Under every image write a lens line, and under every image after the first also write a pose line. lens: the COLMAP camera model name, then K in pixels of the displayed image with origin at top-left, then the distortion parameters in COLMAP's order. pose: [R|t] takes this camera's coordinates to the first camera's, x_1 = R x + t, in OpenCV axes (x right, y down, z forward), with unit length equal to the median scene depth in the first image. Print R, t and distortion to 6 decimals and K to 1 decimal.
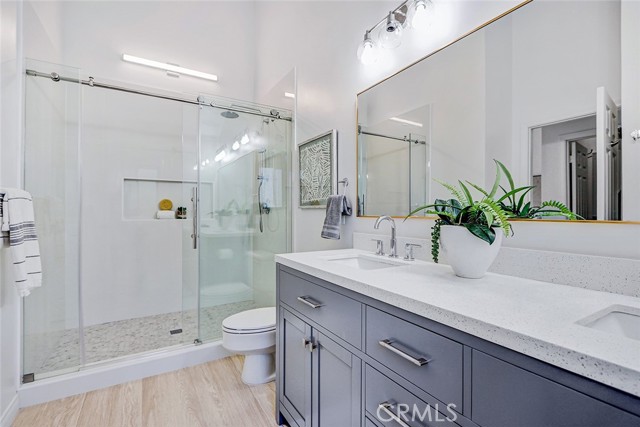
lens RADIAL K [[296.7, 0, 321.3], [0, 296.7, 211.7], [0, 0, 1]] dist [0.010507, 0.000410]
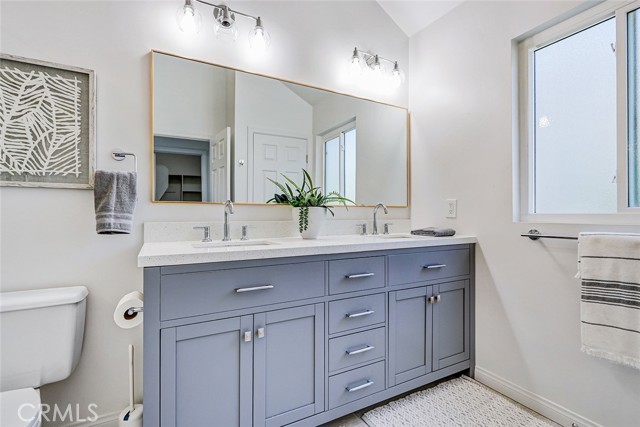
lens RADIAL K [[296.7, 0, 319.6], [0, 296.7, 211.8], [0, 0, 1]] dist [0.010507, 0.000410]
pose [[0.064660, 0.000174, 0.997907, -0.582192], [-0.006197, 0.999981, 0.000227, 0.034995], [-0.997888, -0.006199, 0.064660, 0.437634]]
